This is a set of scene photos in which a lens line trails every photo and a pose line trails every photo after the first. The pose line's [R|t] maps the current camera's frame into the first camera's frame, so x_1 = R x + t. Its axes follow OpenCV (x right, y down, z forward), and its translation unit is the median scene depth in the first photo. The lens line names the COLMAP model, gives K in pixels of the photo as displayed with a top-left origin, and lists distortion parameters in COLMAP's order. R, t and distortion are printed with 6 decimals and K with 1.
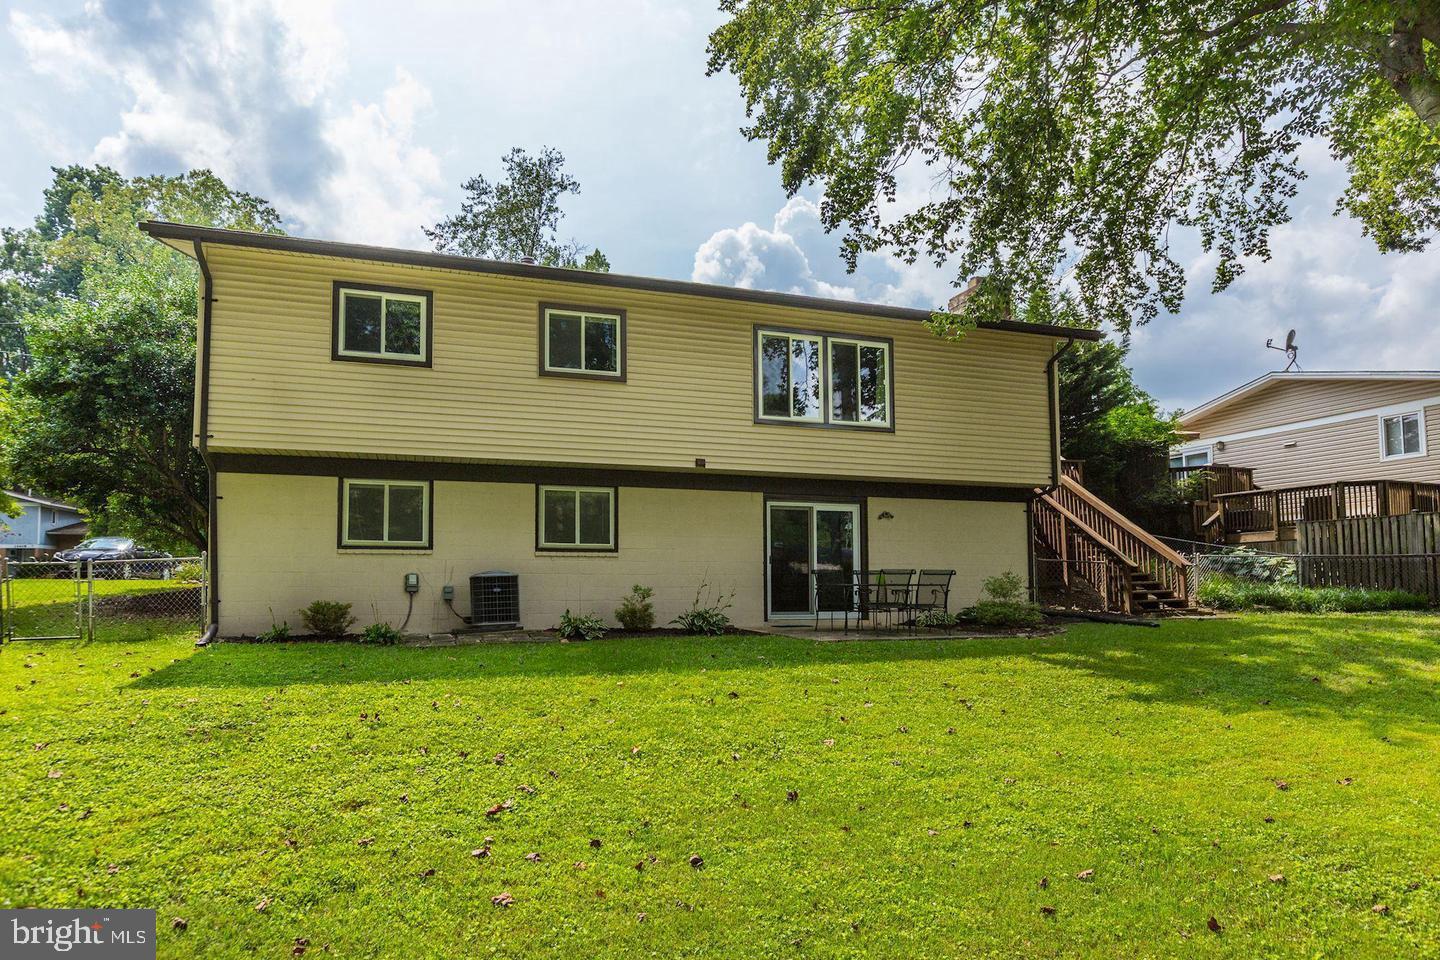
lens RADIAL K [[961.9, 0, 719.5], [0, 961.9, 493.9], [0, 0, 1]] dist [-0.004961, -0.002429]
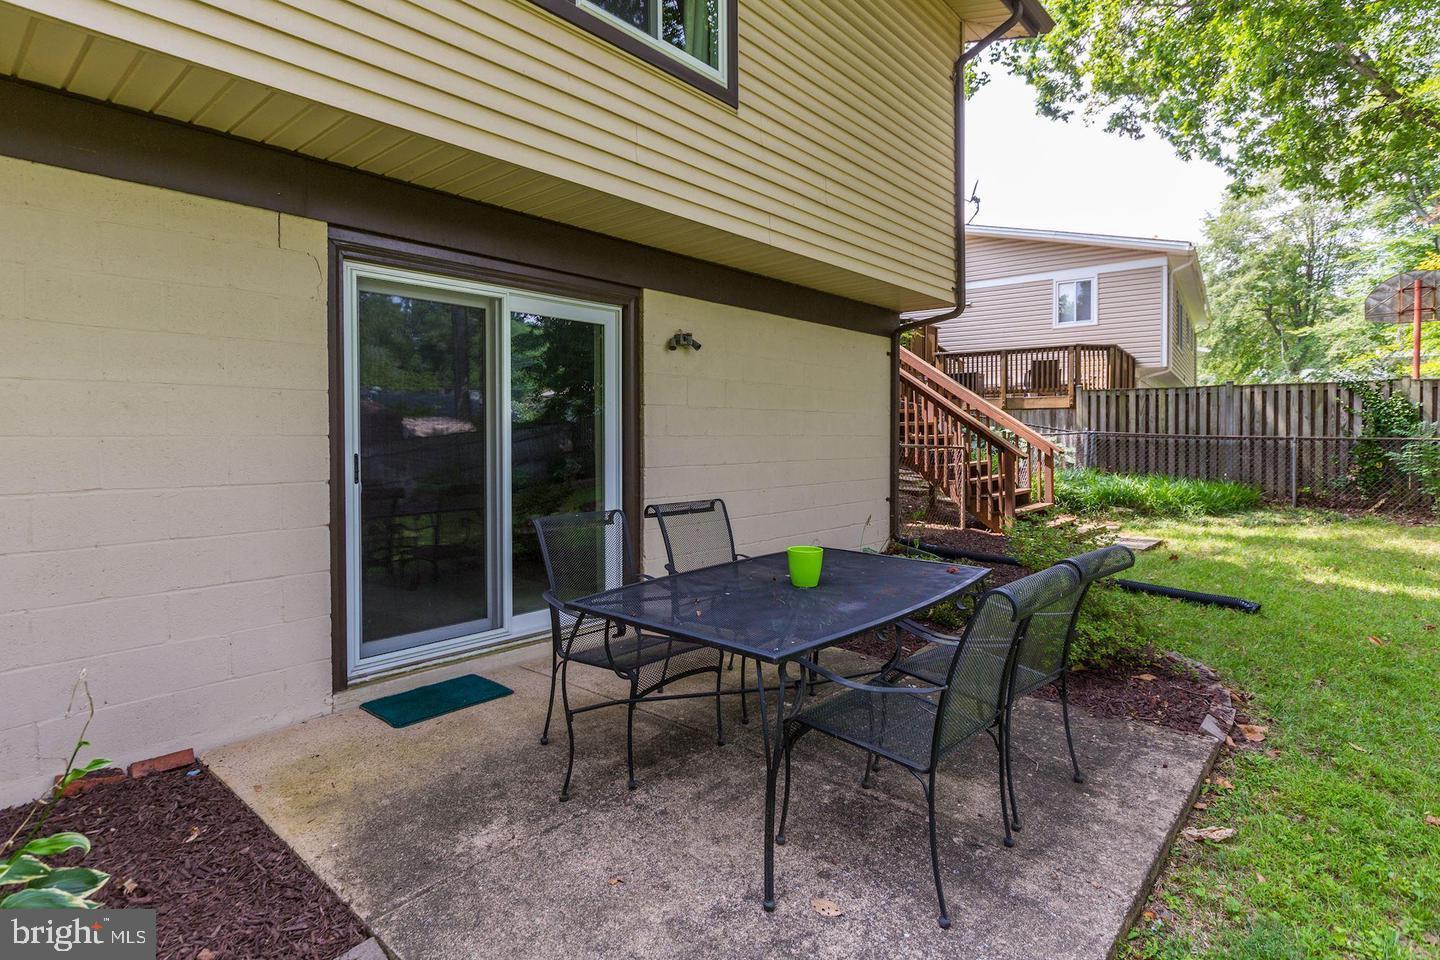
lens RADIAL K [[775.1, 0, 735.6], [0, 775.1, 434.1], [0, 0, 1]] dist [0.021078, 0.000301]
pose [[0.860193, 0.004393, 0.509949, 0.026985], [-0.057264, 0.994471, 0.088028, 0.027258], [-0.506743, -0.104923, 0.855689, 0.632091]]
